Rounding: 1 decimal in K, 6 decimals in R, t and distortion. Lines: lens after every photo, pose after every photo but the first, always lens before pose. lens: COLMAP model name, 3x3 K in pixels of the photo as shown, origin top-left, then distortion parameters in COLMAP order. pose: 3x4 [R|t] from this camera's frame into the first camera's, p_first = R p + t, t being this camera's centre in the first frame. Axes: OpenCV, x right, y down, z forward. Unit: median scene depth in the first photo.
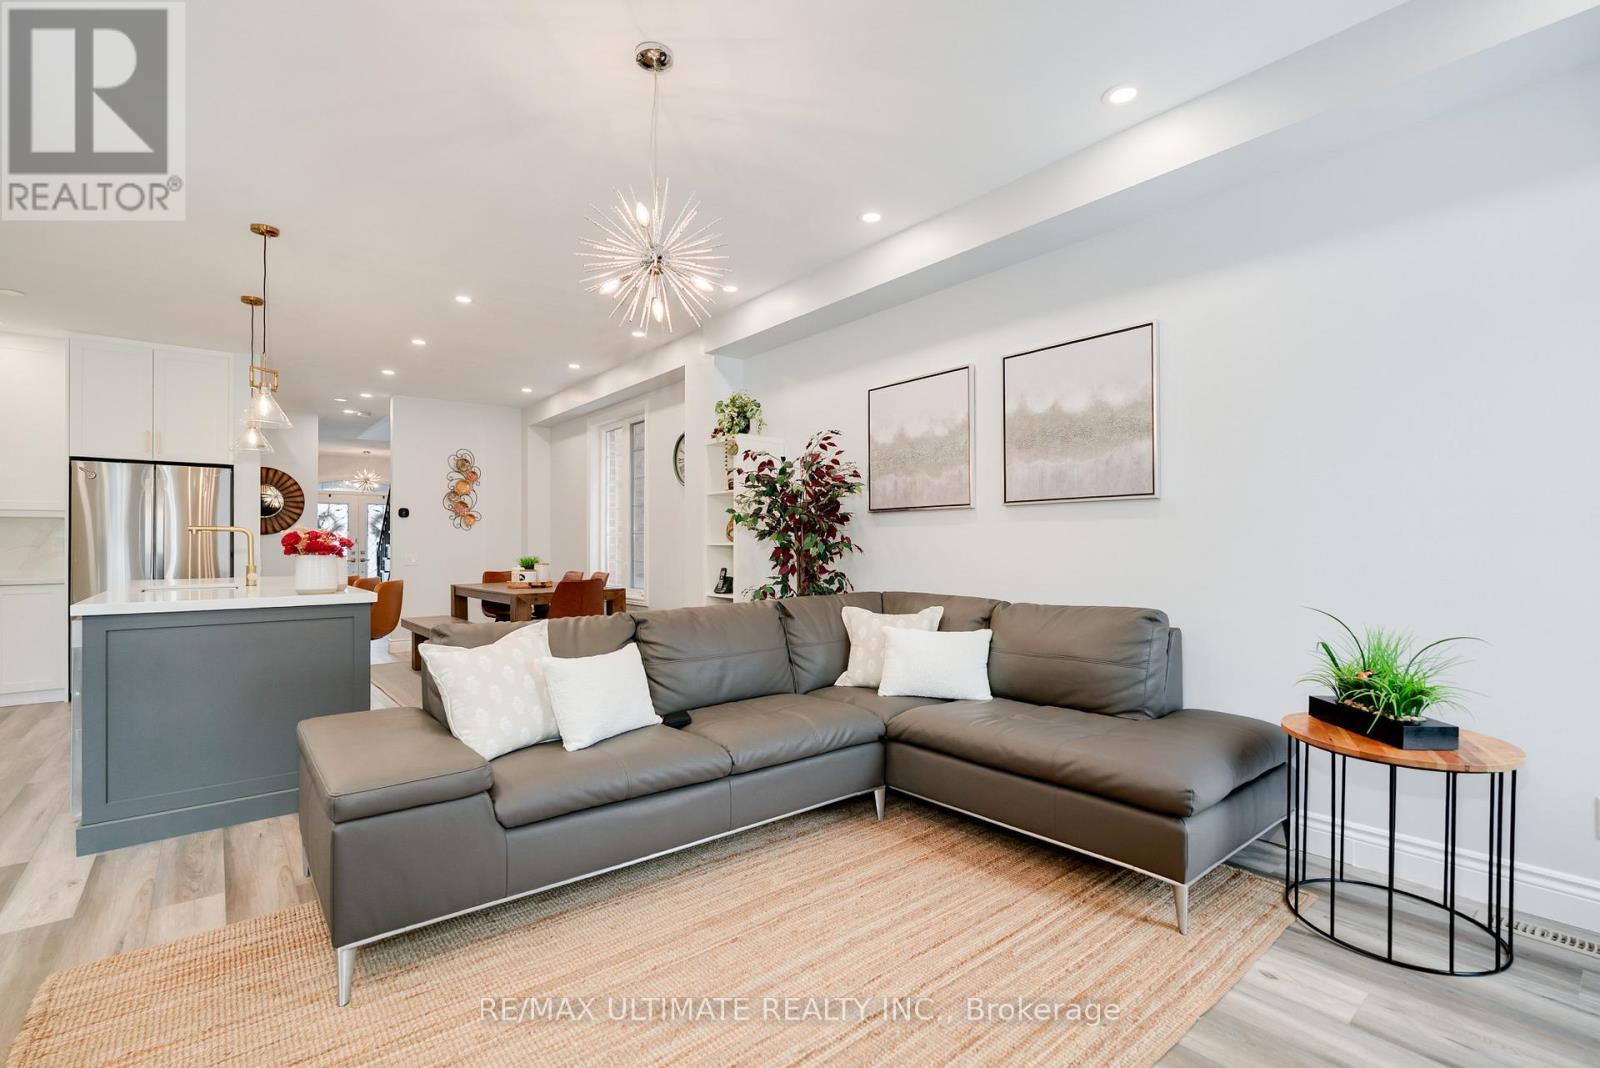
lens RADIAL K [[715.9, 0, 815.1], [0, 715.9, 537.6], [0, 0, 1]] dist [-0.006806, 0.001928]
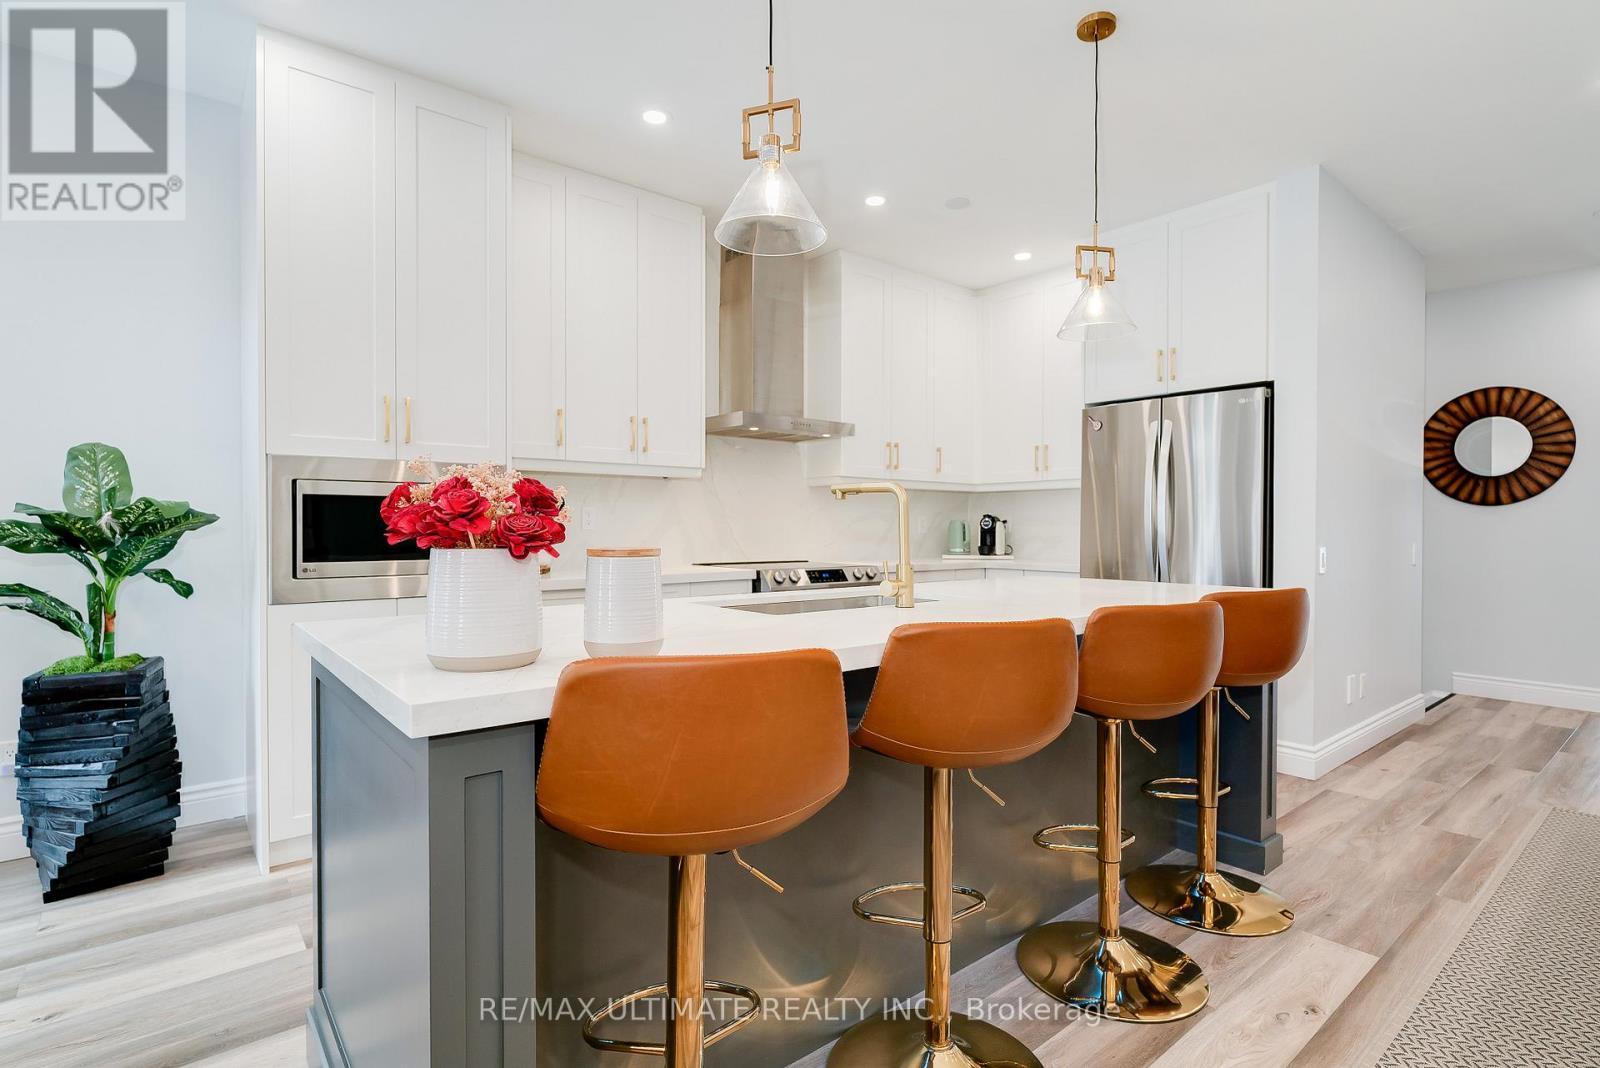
lens RADIAL K [[776.2, 0, 807.6], [0, 776.2, 532.3], [0, 0, 1]] dist [-0.002892, 0.000621]
pose [[-0.010928, 0.017082, -0.999794, -0.148274], [0.006604, 0.999834, 0.017010, 0.003374], [0.999918, -0.006417, -0.011039, 0.469916]]
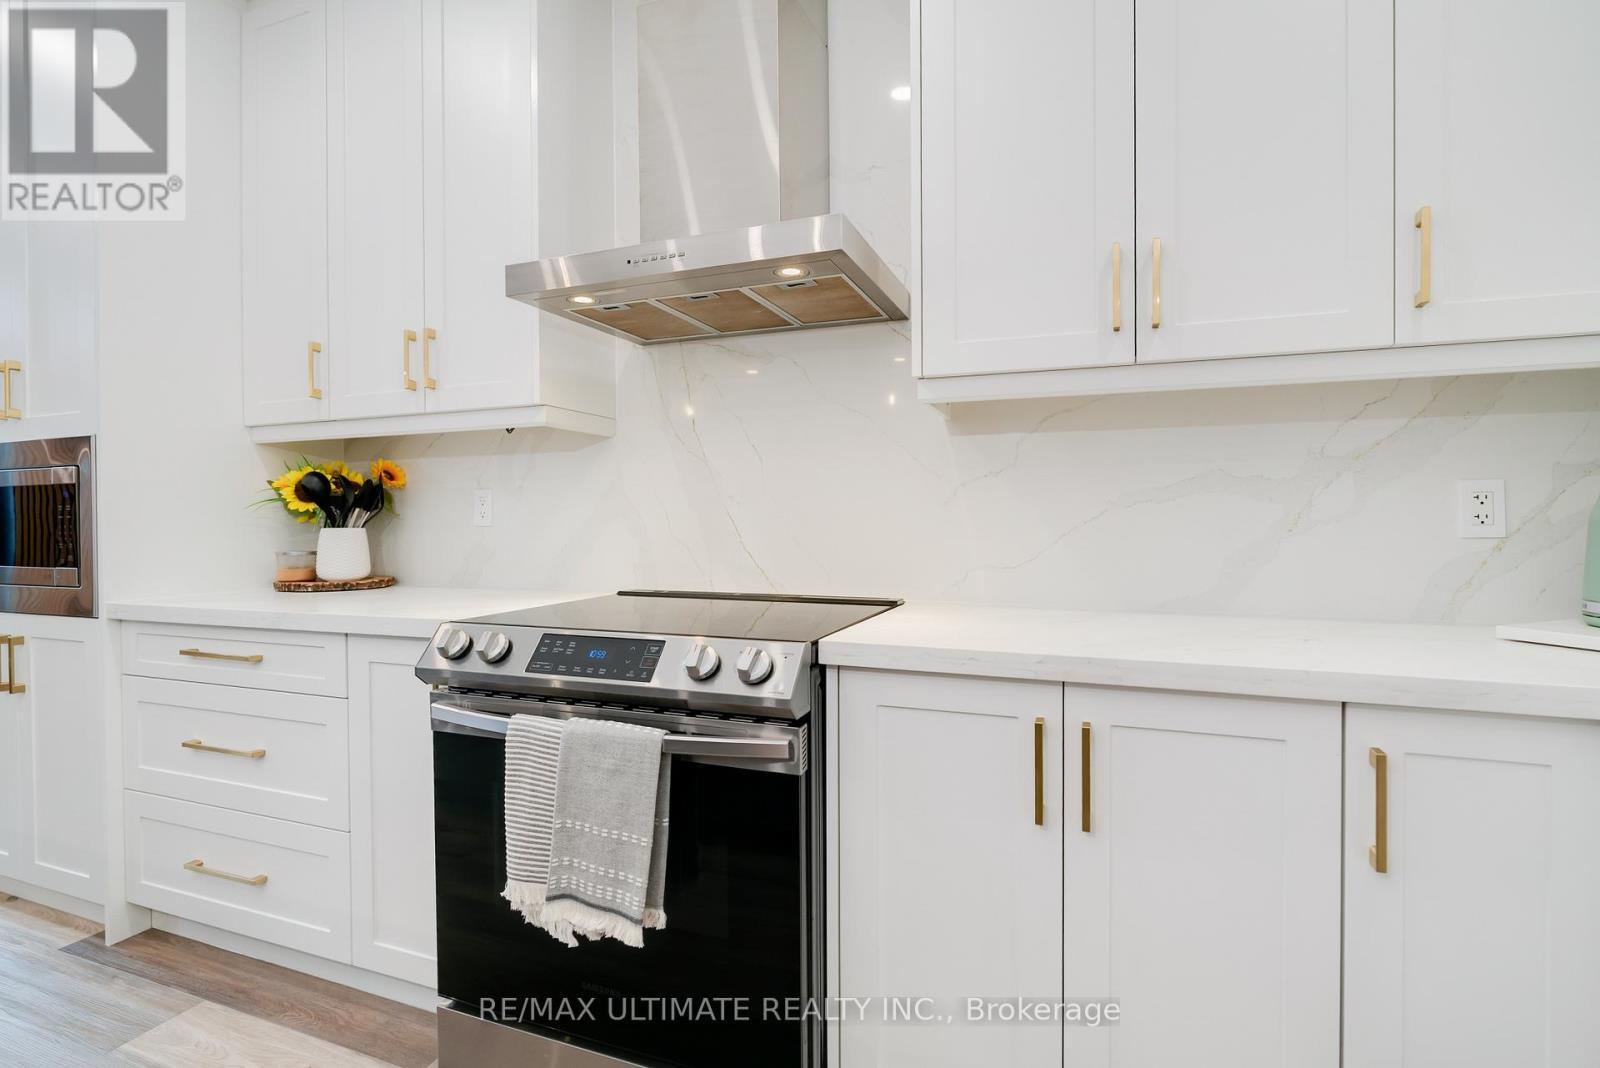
lens RADIAL K [[715.9, 0, 813.8], [0, 715.9, 520.4], [0, 0, 1]] dist [-0.006806, 0.001928]
pose [[-0.864466, 0.010197, -0.502588, -0.591978], [0.013899, 0.999897, -0.003621, 0.009185], [0.502499, -0.010116, -0.864519, 0.637777]]
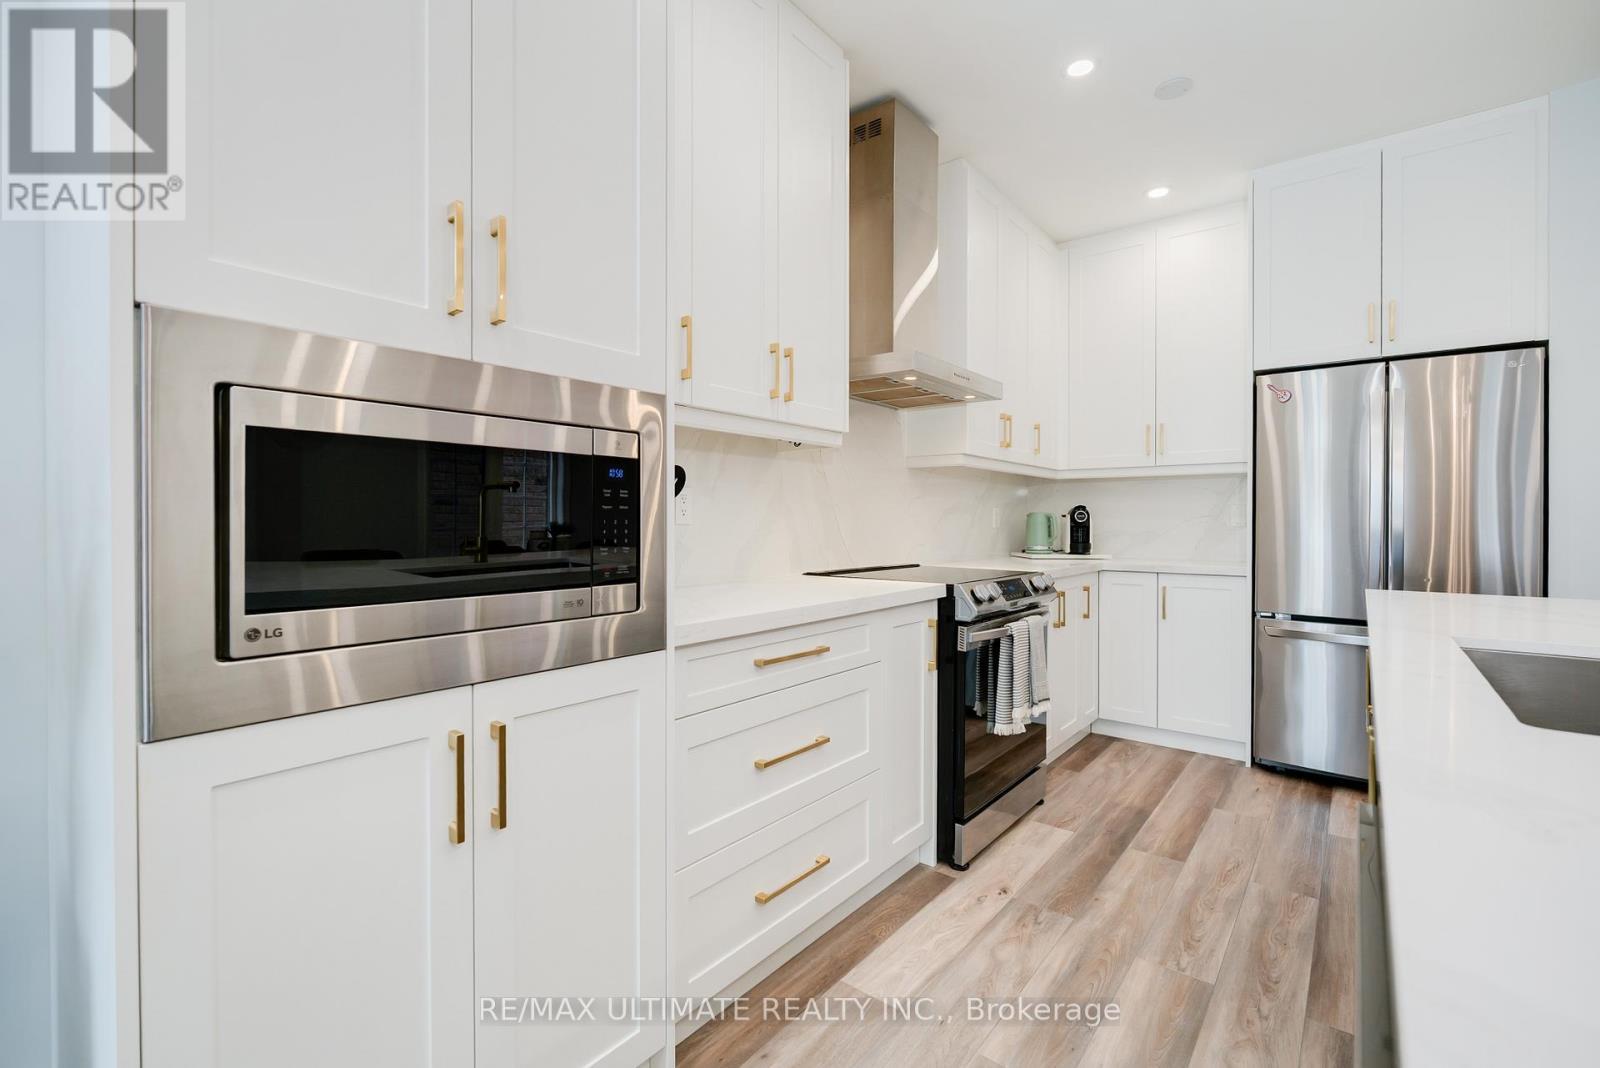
lens RADIAL K [[715.9, 0, 796.4], [0, 715.9, 521.4], [0, 0, 1]] dist [-0.006806, 0.001928]
pose [[0.196376, 0.005870, -0.980511, -0.339967], [0.007730, 0.999942, 0.007535, 0.005804], [0.980498, -0.009059, 0.196319, 0.321548]]
